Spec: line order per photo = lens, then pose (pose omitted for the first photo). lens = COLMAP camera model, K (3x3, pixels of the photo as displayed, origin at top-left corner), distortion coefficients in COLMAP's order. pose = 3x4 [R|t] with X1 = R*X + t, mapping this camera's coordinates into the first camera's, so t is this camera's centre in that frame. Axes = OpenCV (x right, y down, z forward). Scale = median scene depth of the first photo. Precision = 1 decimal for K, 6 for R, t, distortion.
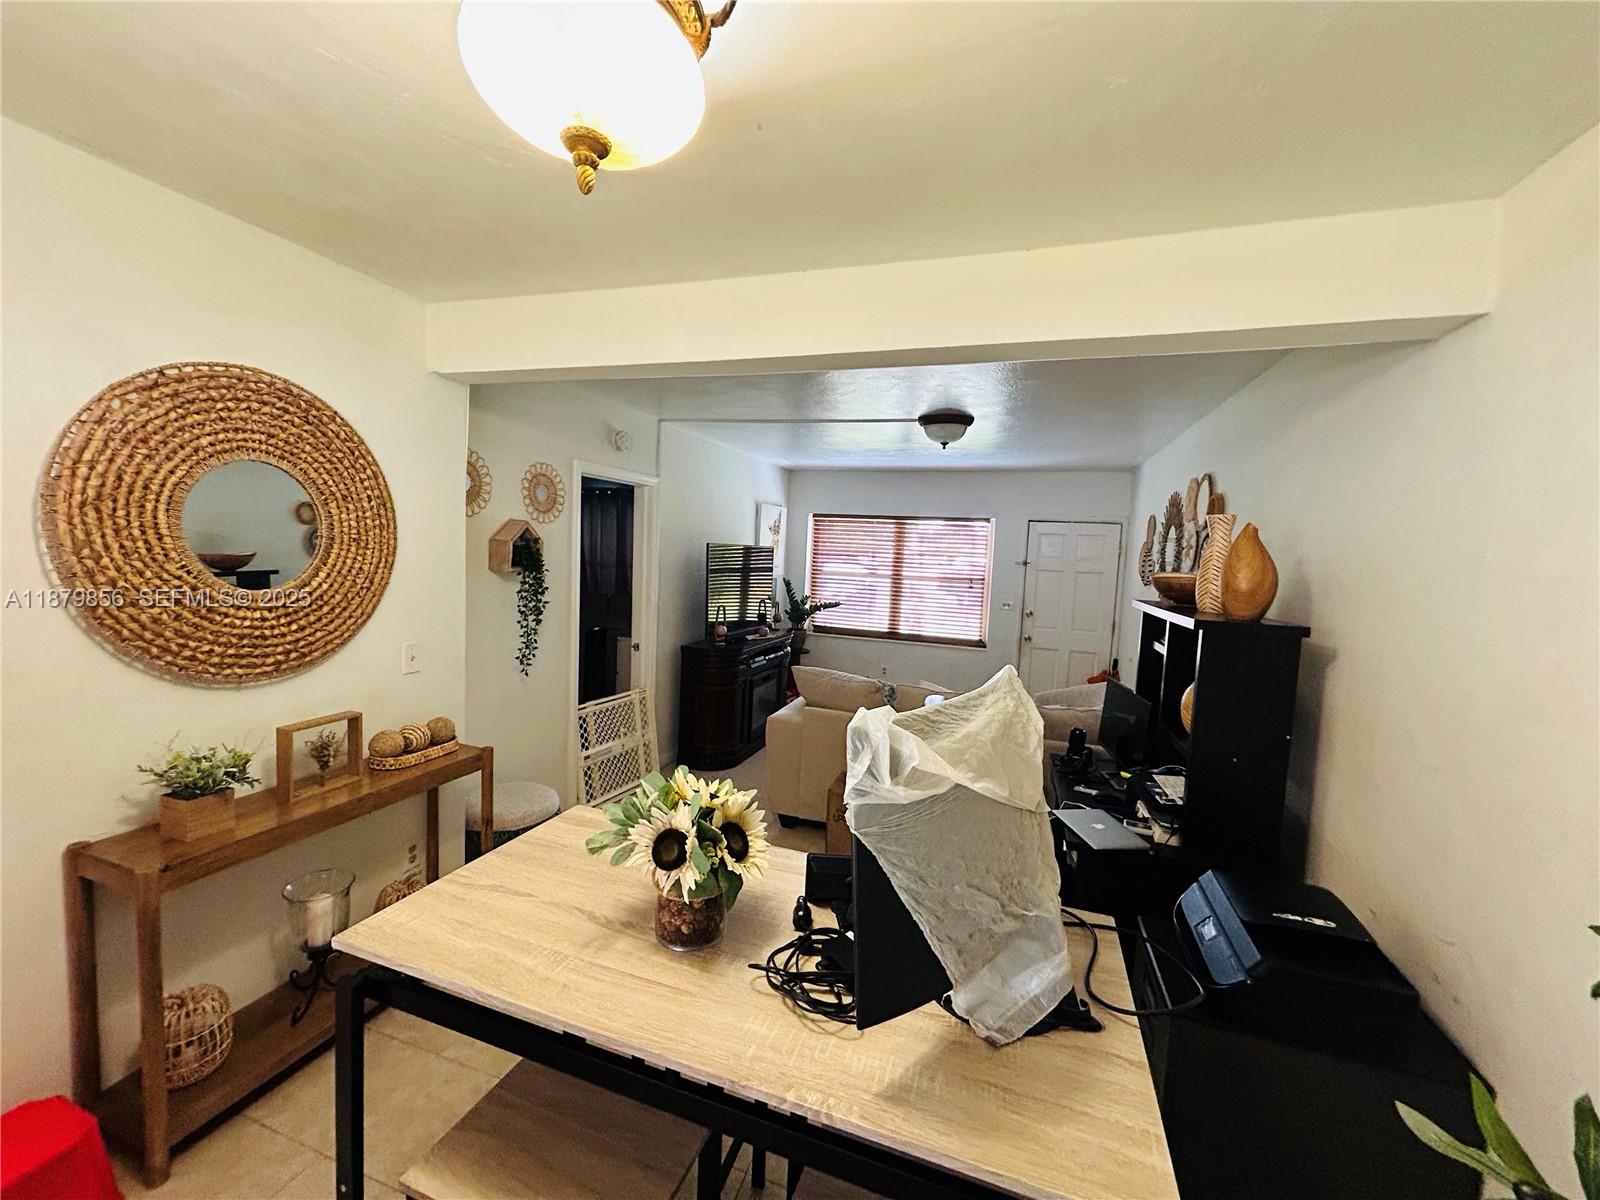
lens RADIAL K [[643.7, 0, 800.7], [0, 643.7, 594.2], [0, 0, 1]] dist [0.001773, -0.000107]
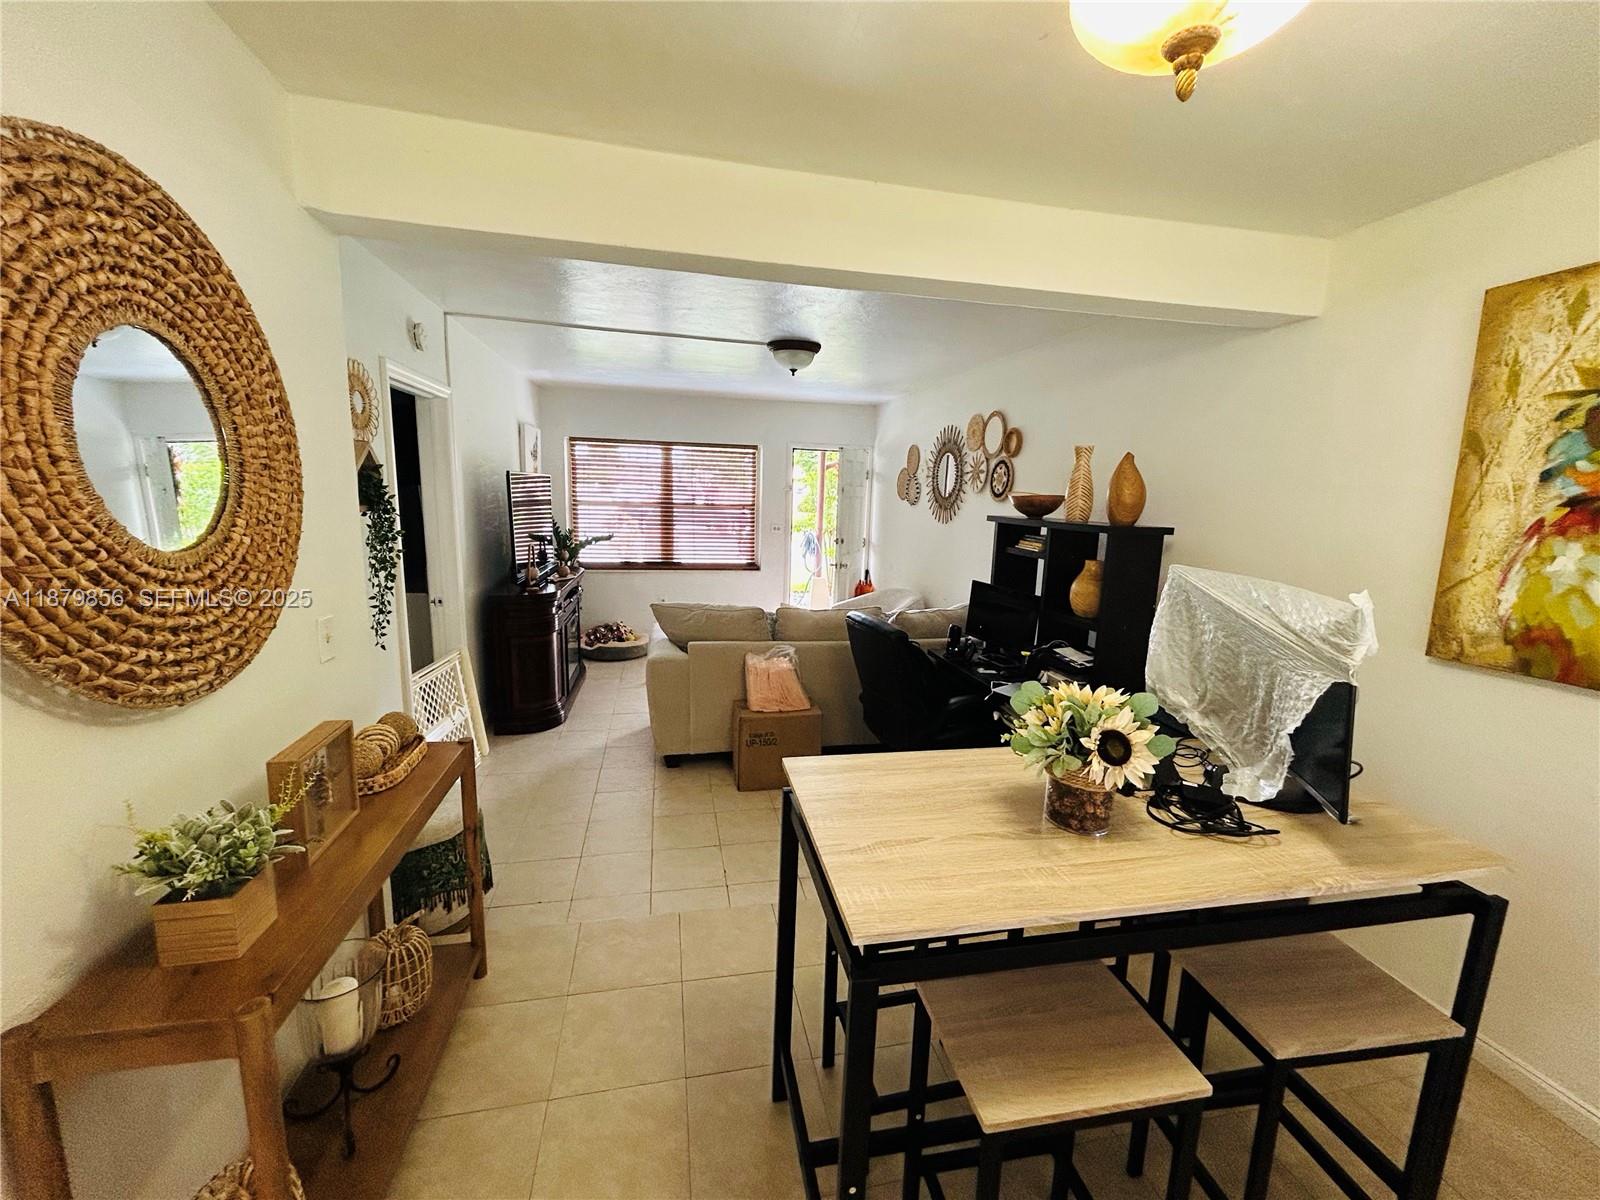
lens RADIAL K [[643.7, 0, 800.7], [0, 643.7, 594.2], [0, 0, 1]] dist [0.001773, -0.000107]
pose [[0.860076, -0.101409, 0.499985, -0.593699], [0.045354, 0.991363, 0.123053, -0.013564], [-0.508145, -0.083159, 0.857247, 0.171192]]
